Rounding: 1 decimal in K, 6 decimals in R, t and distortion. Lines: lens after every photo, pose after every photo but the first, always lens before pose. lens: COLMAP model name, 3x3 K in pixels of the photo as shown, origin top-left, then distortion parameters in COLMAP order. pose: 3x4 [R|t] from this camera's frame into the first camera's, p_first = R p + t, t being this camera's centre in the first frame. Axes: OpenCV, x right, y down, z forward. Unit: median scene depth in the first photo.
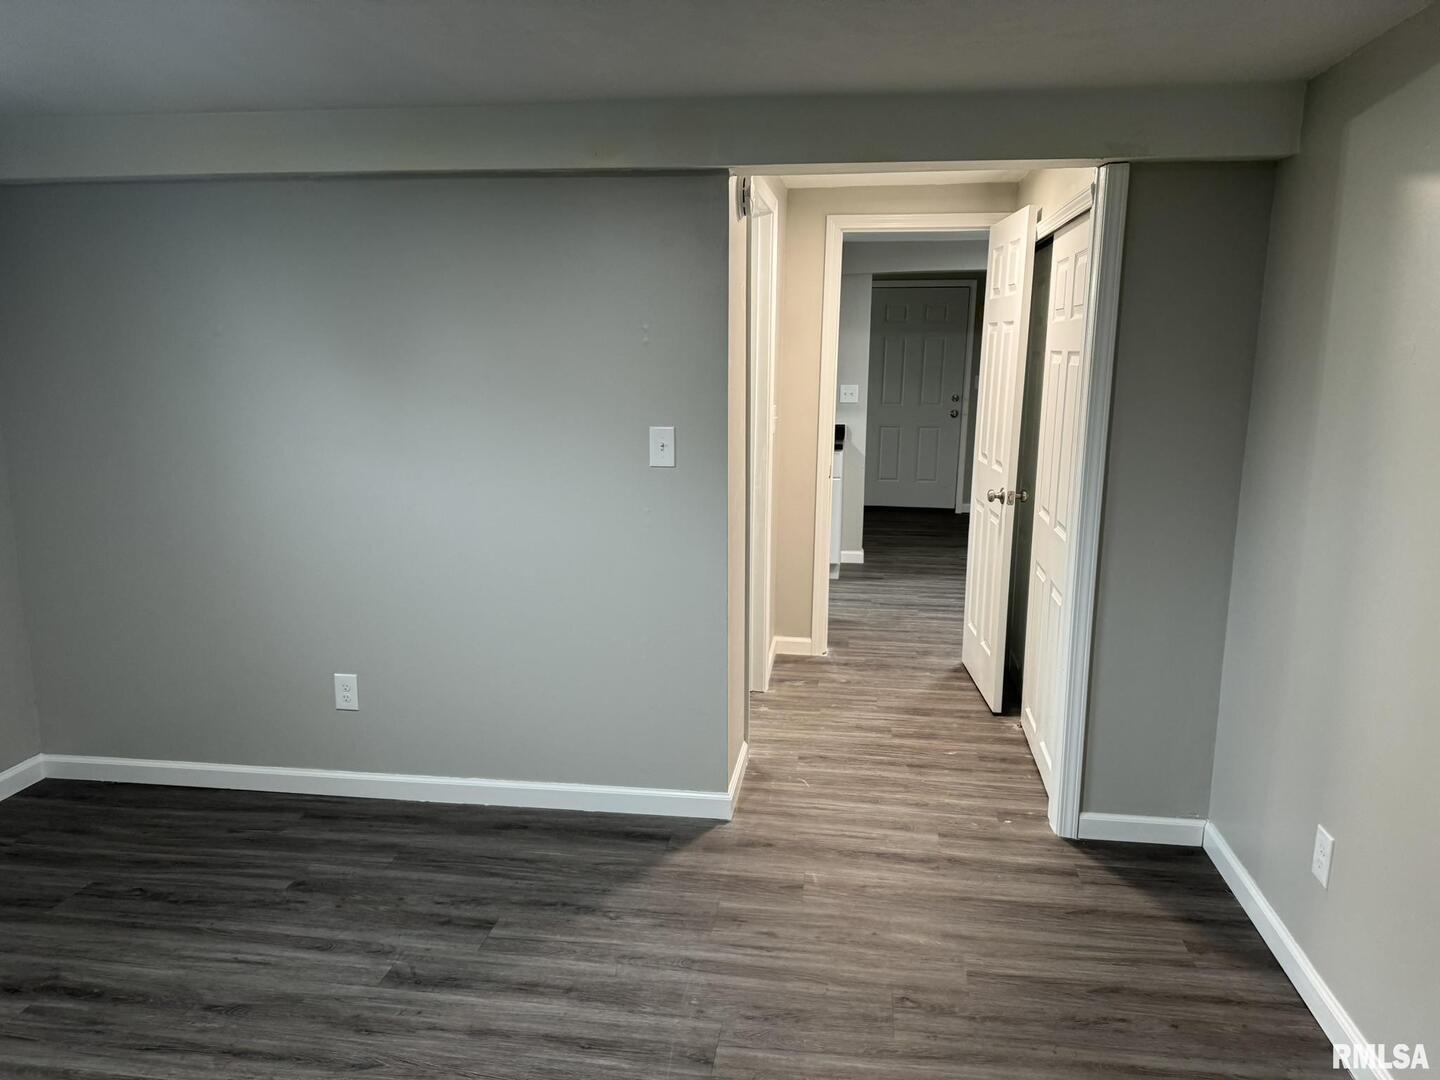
lens RADIAL K [[1011.2, 0, 725.2], [0, 1011.2, 547.1], [0, 0, 1]] dist [0.043338, -0.054188]
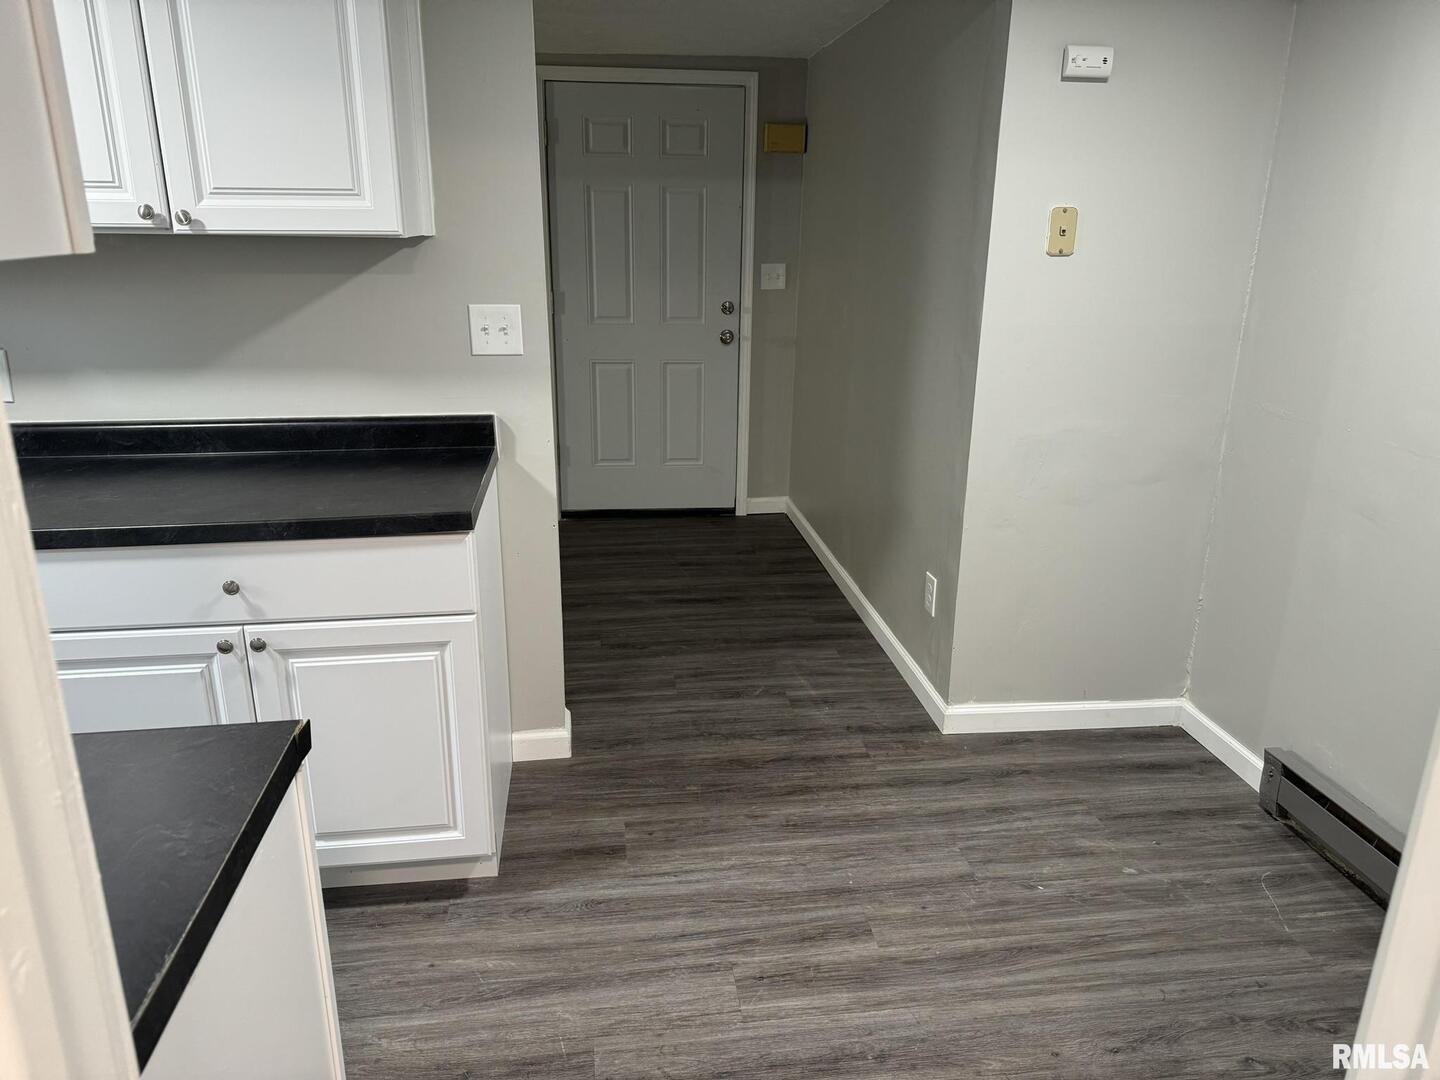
lens RADIAL K [[1011.2, 0, 718.1], [0, 1011.2, 538.2], [0, 0, 1]] dist [0.043338, -0.054188]
pose [[0.962724, -0.065720, 0.262381, 0.153832], [0.035382, 0.992297, 0.118722, -0.191588], [-0.268163, -0.105012, 0.957633, 1.009285]]
